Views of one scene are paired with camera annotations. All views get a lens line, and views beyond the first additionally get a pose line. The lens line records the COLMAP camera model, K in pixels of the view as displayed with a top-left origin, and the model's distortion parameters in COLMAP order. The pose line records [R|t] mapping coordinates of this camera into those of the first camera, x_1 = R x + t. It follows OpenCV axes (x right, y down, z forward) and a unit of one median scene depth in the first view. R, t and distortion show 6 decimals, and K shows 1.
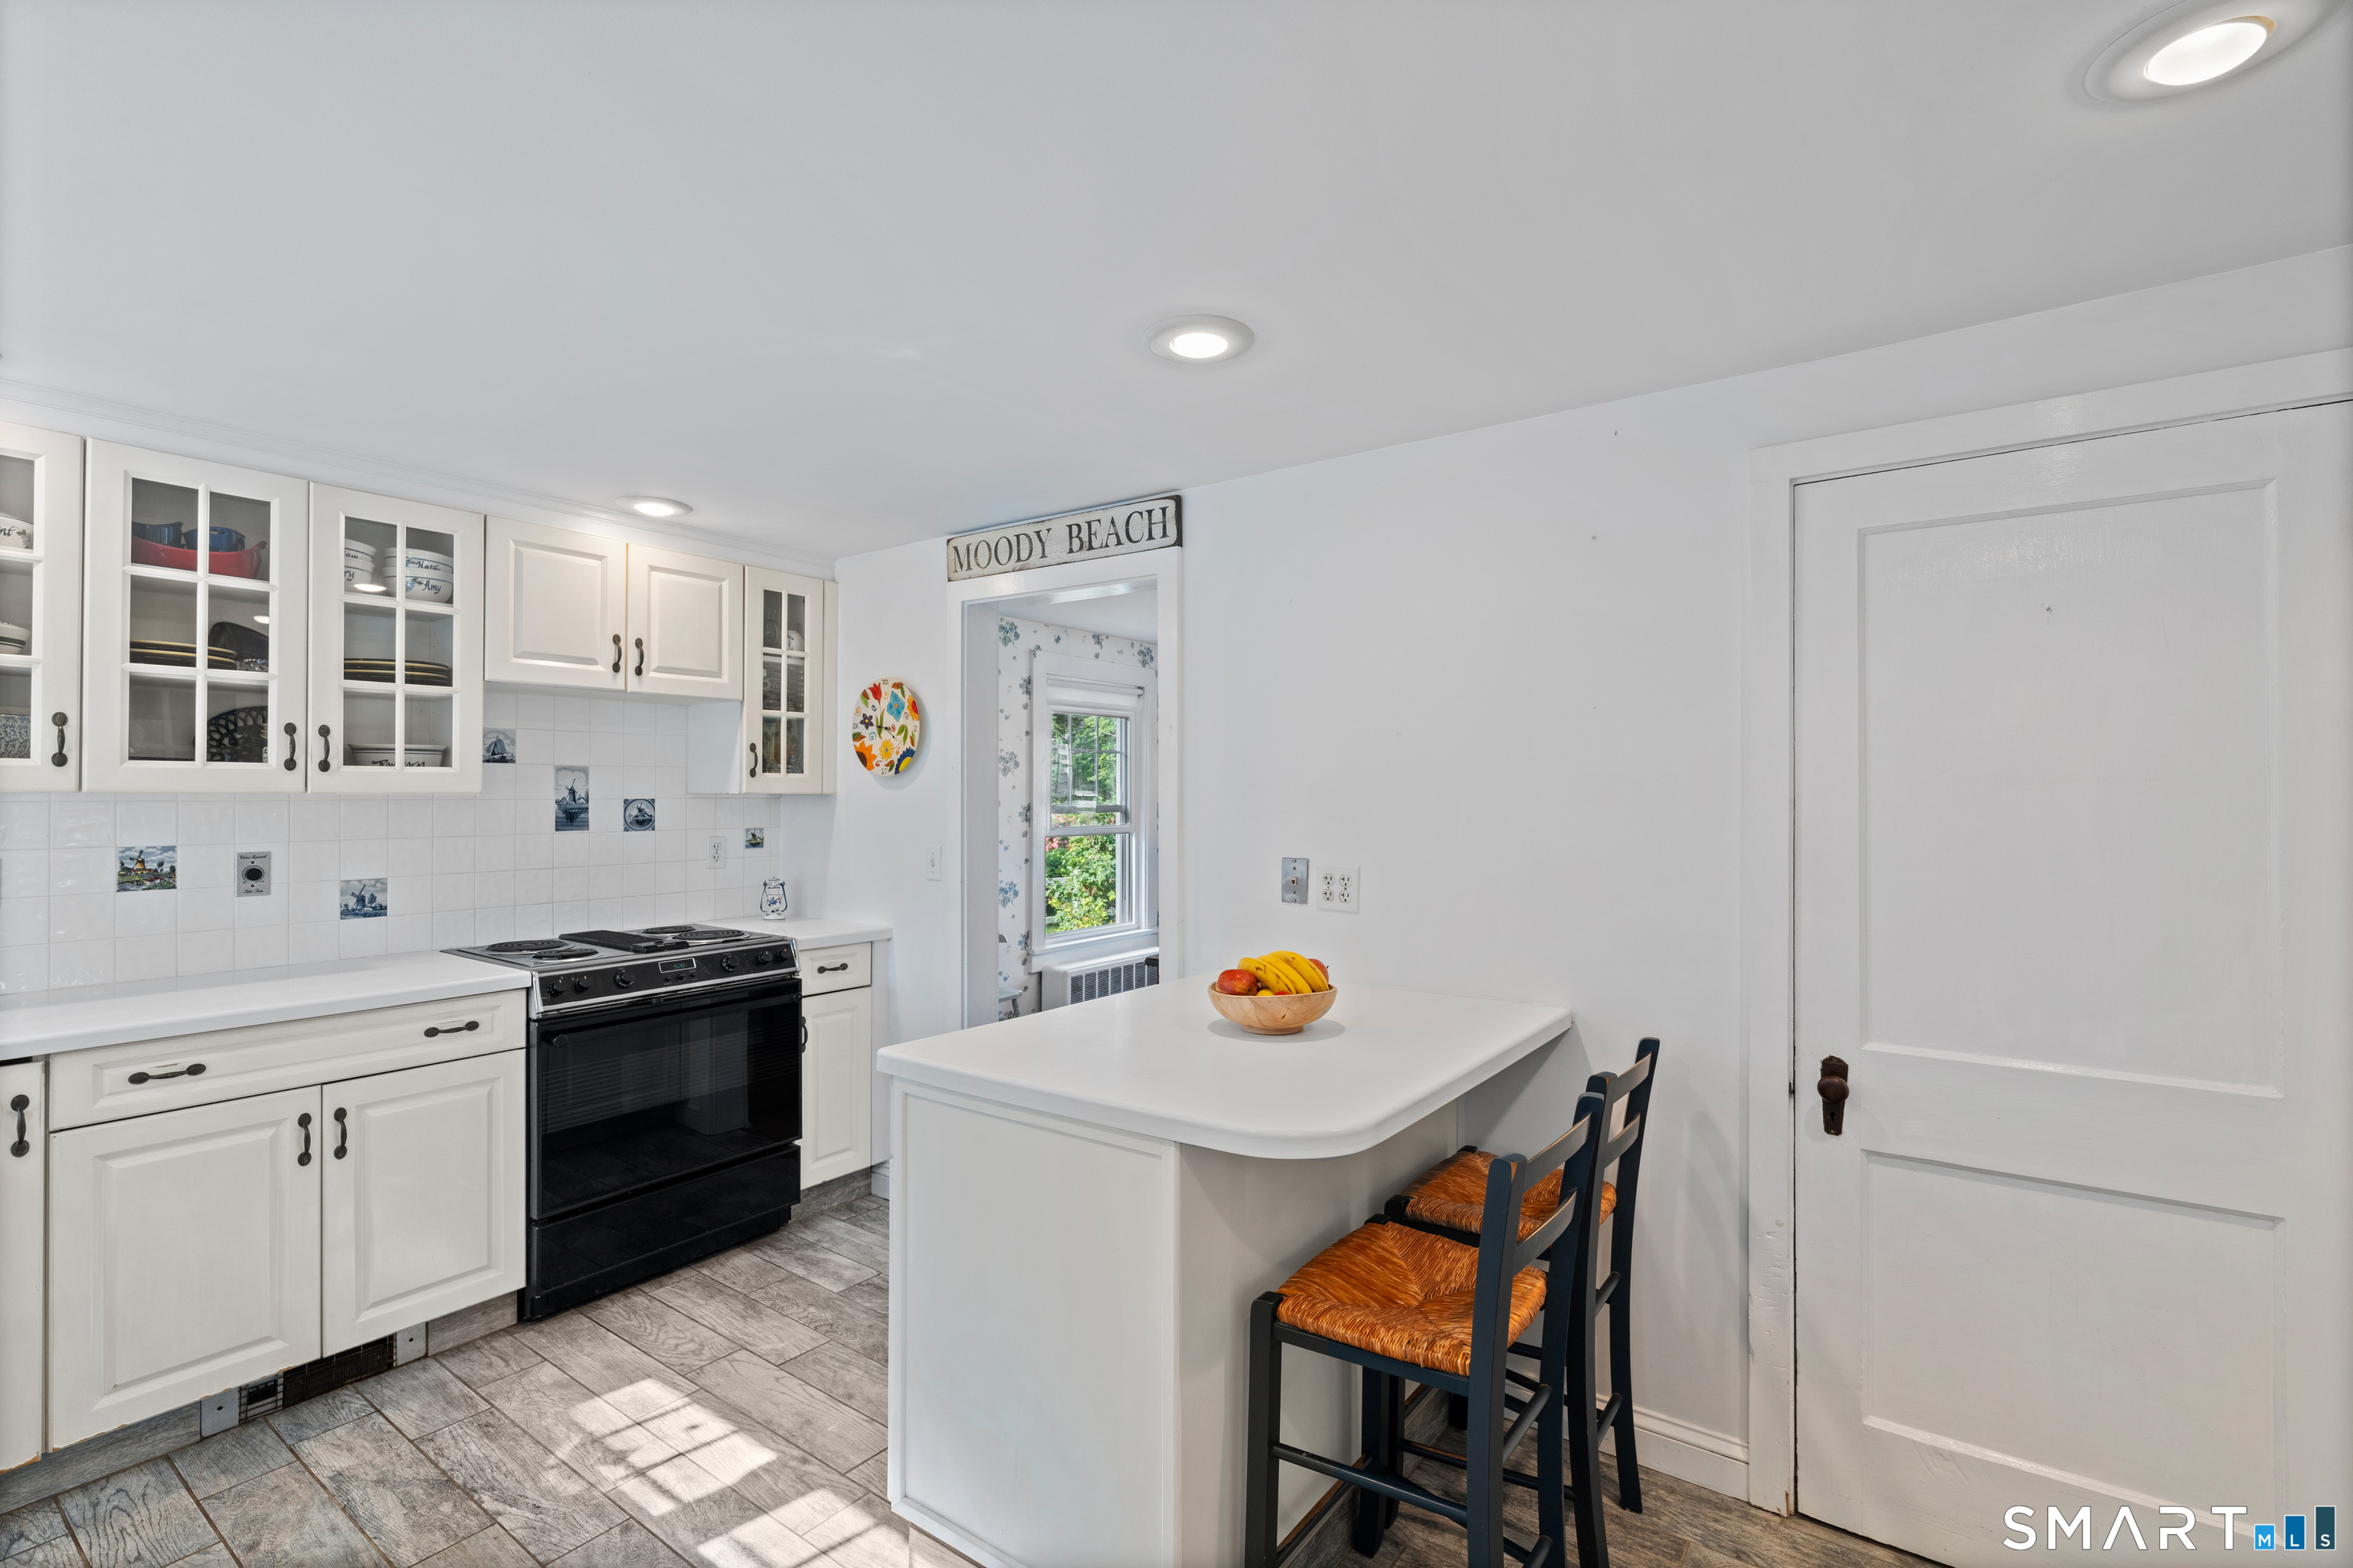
lens RADIAL K [[1048.7, 0, 1176.5], [0, 1048.7, 784.0], [0, 0, 1]] dist [-0.002673, 0.000905]
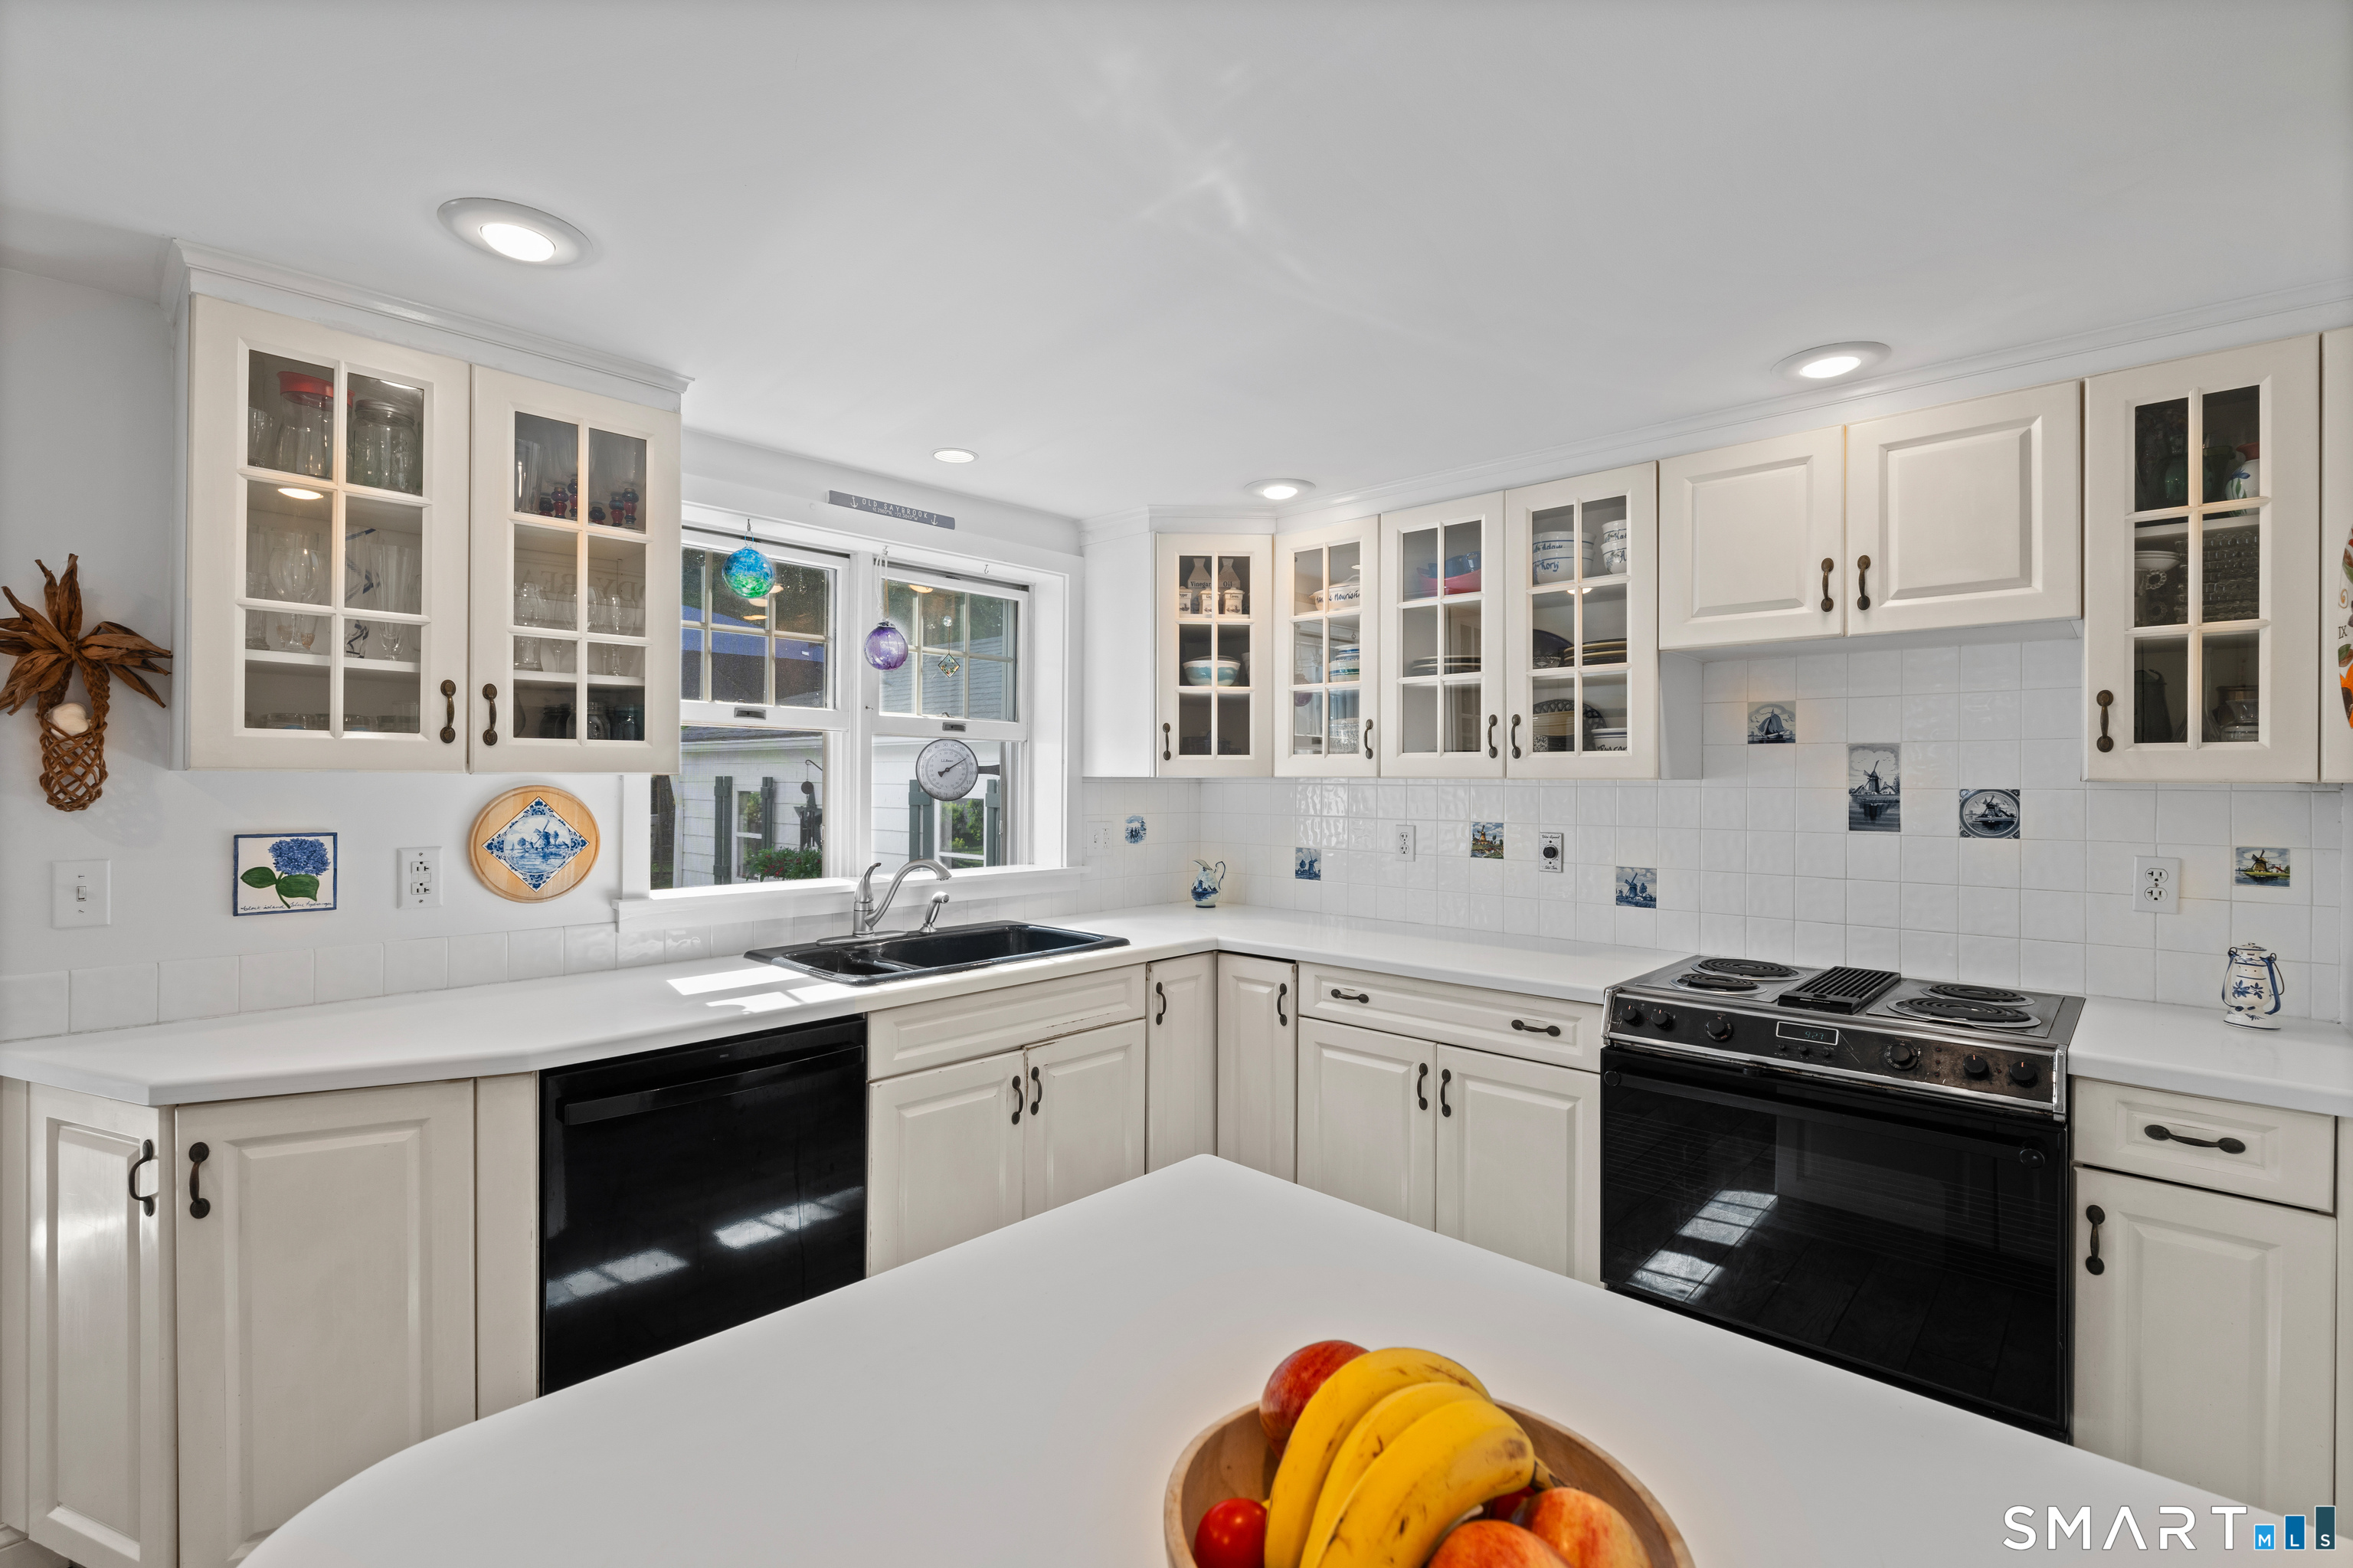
lens RADIAL K [[1051.3, 0, 1175.8], [0, 1051.3, 777.6], [0, 0, 1]] dist [-0.002207, 0.000652]
pose [[-0.121484, -0.003624, -0.992587, 0.270497], [0.002886, 0.999988, -0.004004, 0.010435], [0.992589, -0.003352, -0.121472, 0.743133]]
